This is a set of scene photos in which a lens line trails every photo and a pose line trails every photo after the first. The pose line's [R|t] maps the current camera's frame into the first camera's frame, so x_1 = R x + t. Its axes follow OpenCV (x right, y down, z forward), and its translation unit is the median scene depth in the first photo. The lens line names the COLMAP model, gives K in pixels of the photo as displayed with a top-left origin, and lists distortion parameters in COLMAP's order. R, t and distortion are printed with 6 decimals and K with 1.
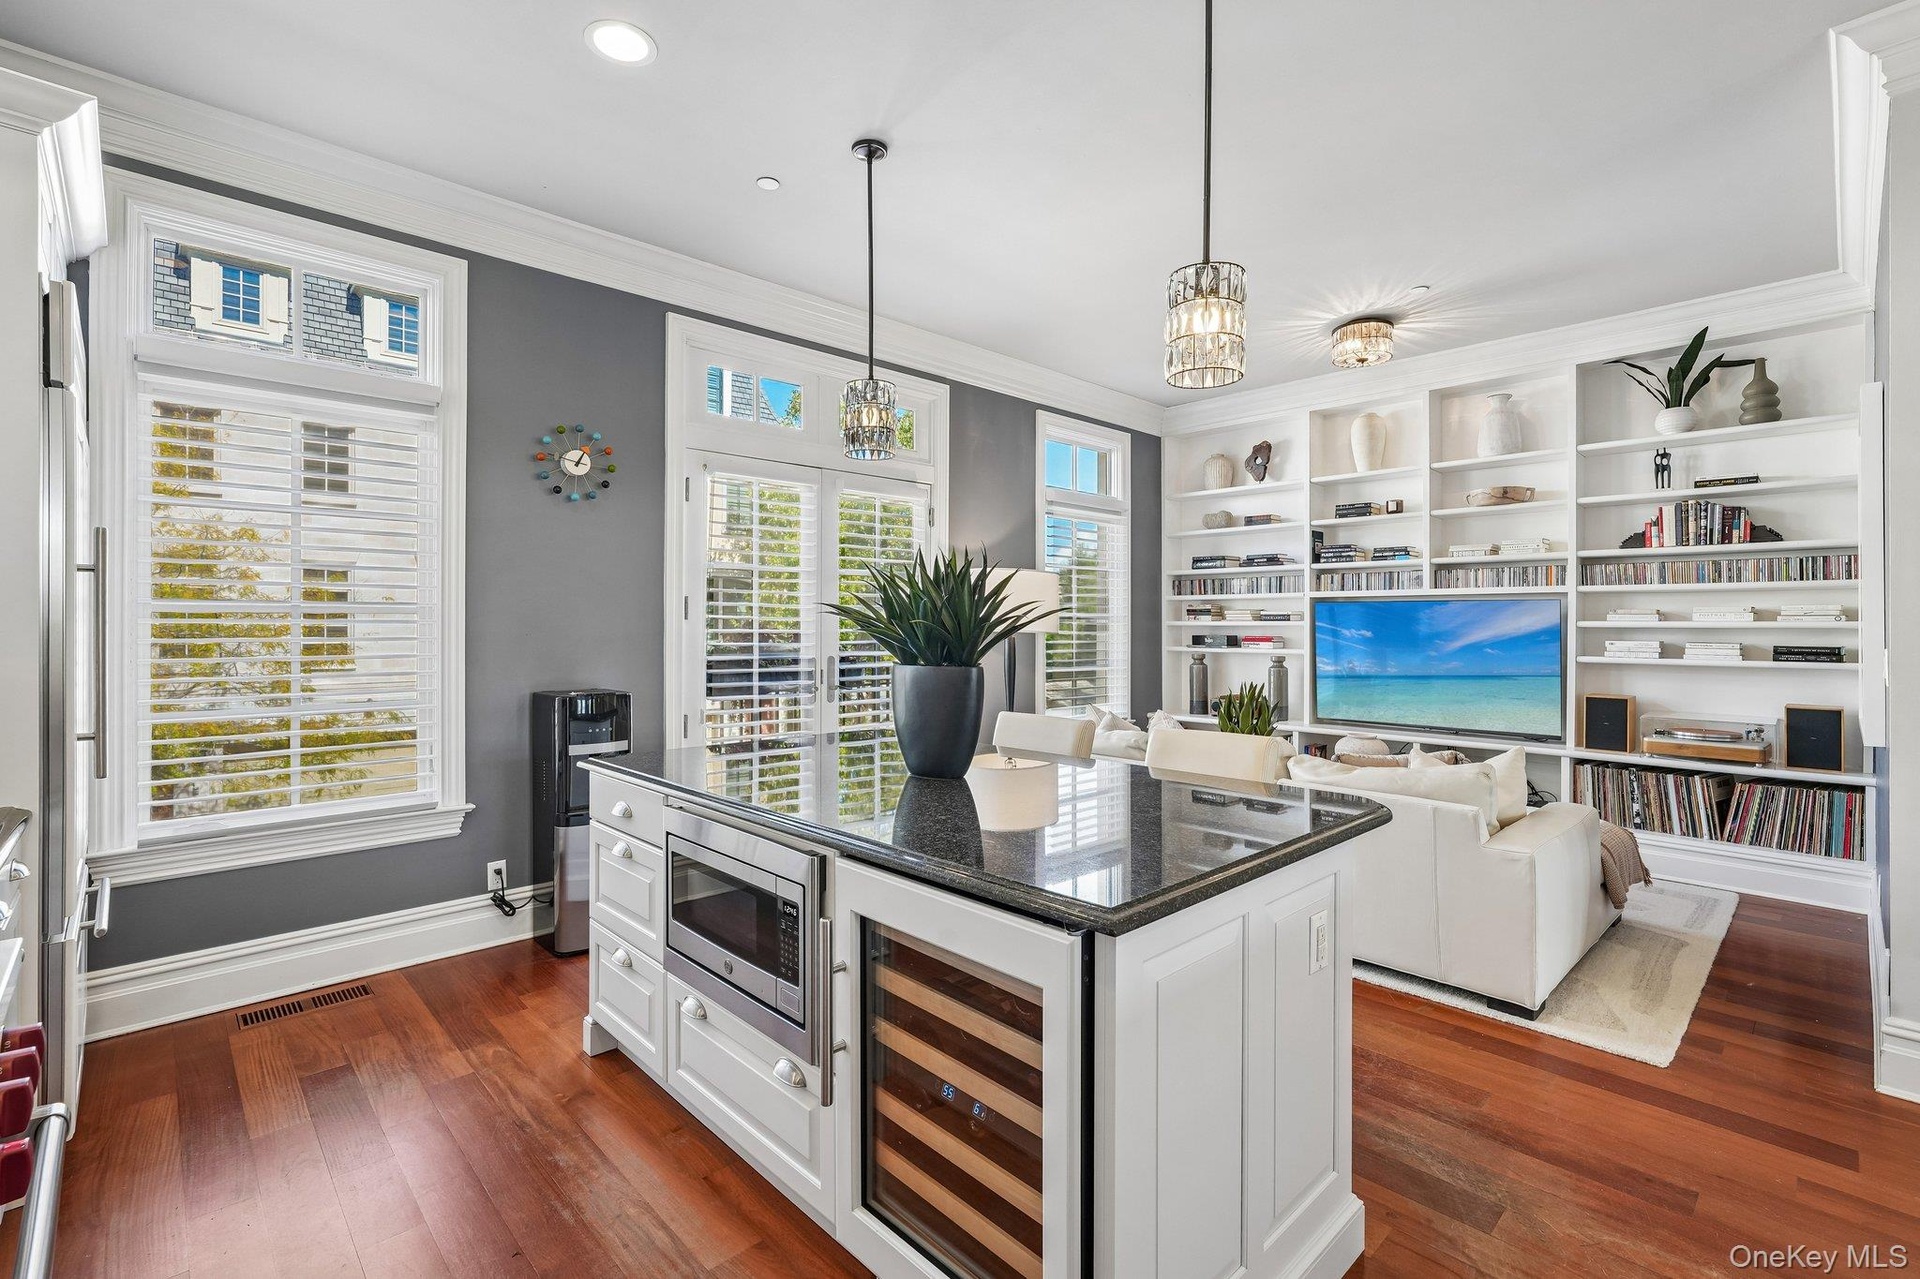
lens RADIAL K [[849.4, 0, 963.5], [0, 849.4, 619.5], [0, 0, 1]] dist [-0.012818, 0.000303]
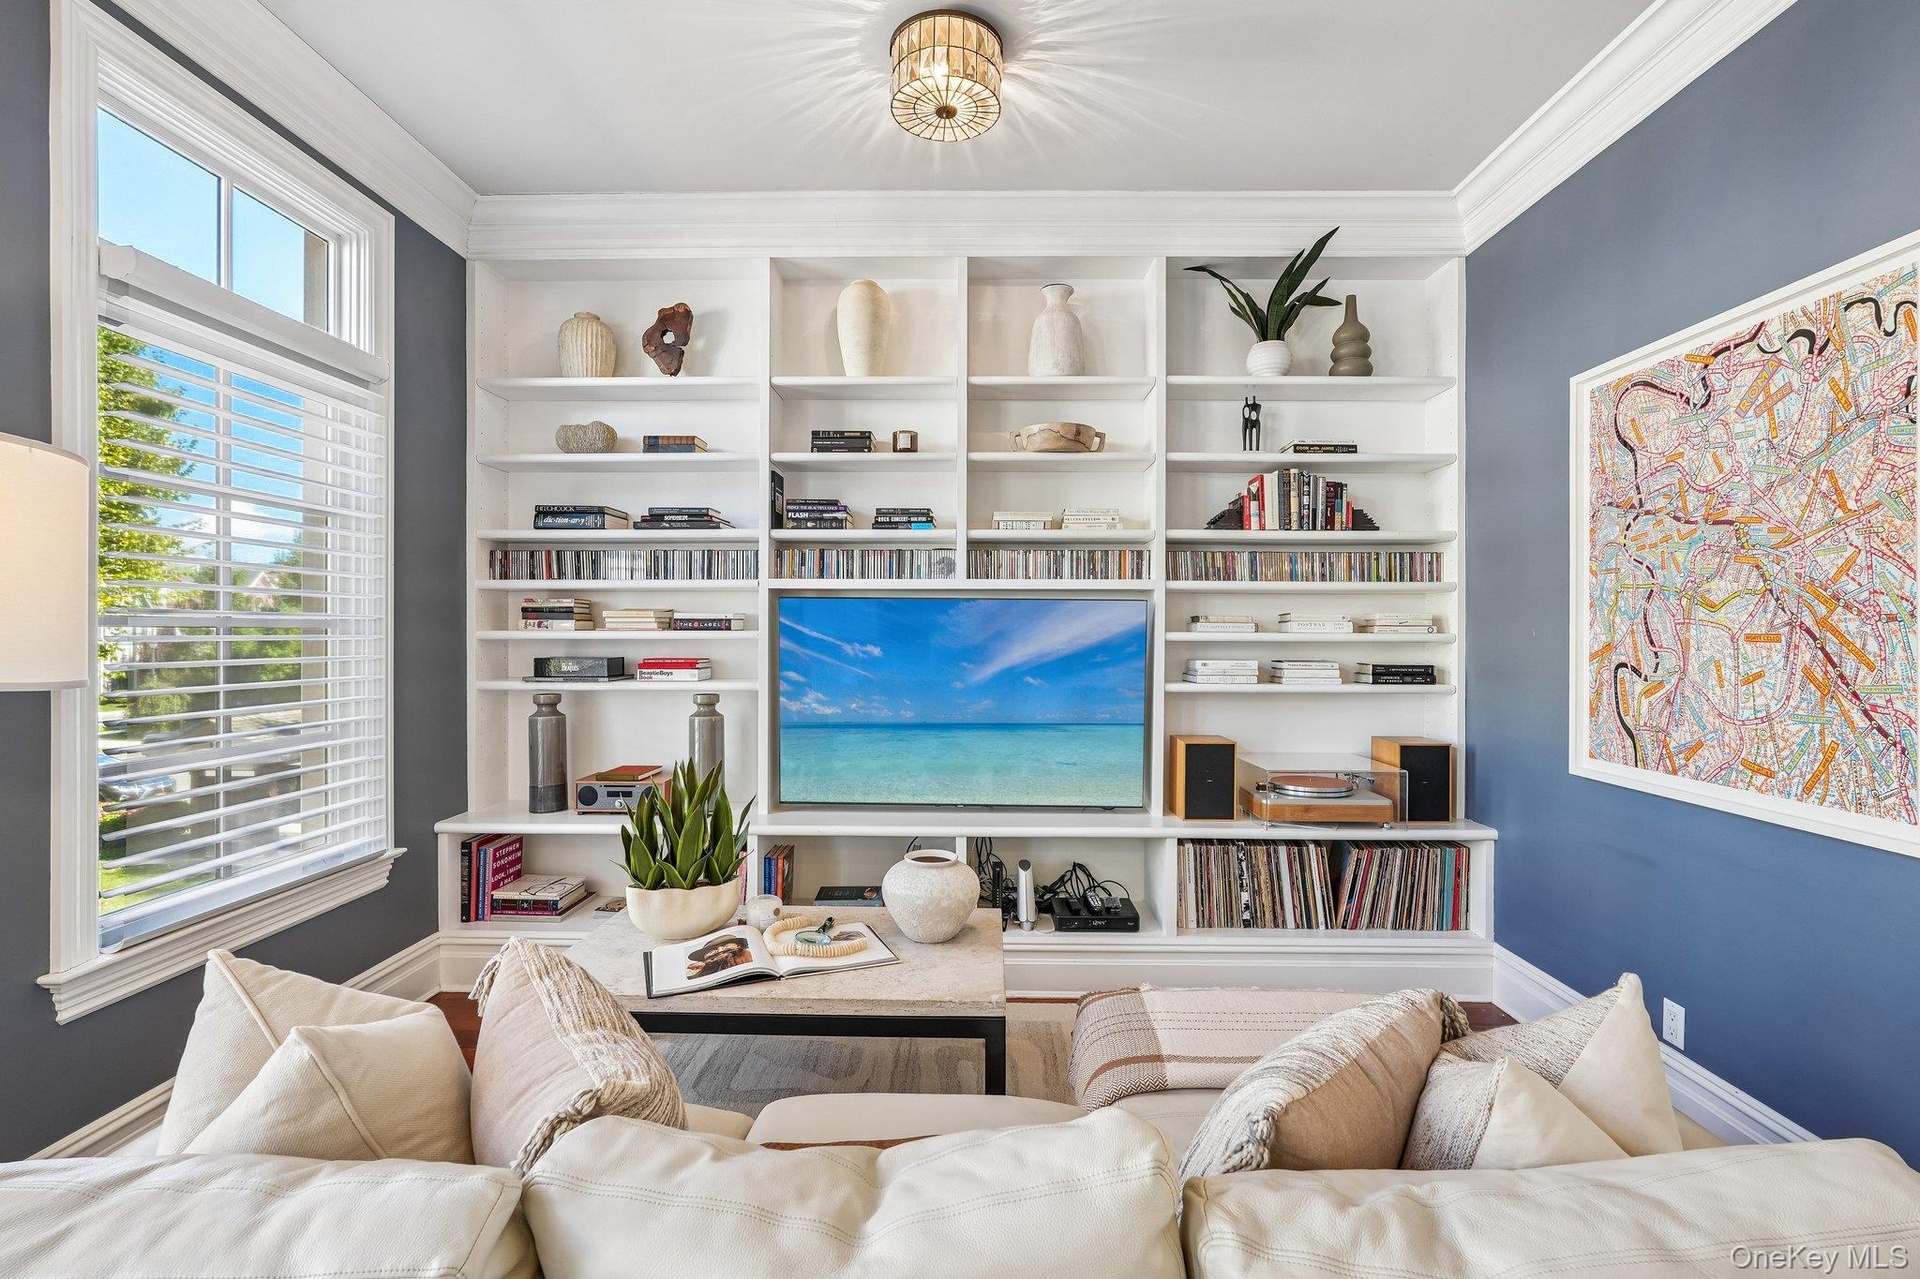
lens RADIAL K [[849.4, 0, 963.5], [0, 849.4, 619.5], [0, 0, 1]] dist [-0.012818, 0.000303]
pose [[0.702356, 0.000922, 0.711825, 0.109113], [-0.003750, 0.999990, 0.002405, -0.008412], [-0.711816, -0.004359, 0.702353, 0.564377]]
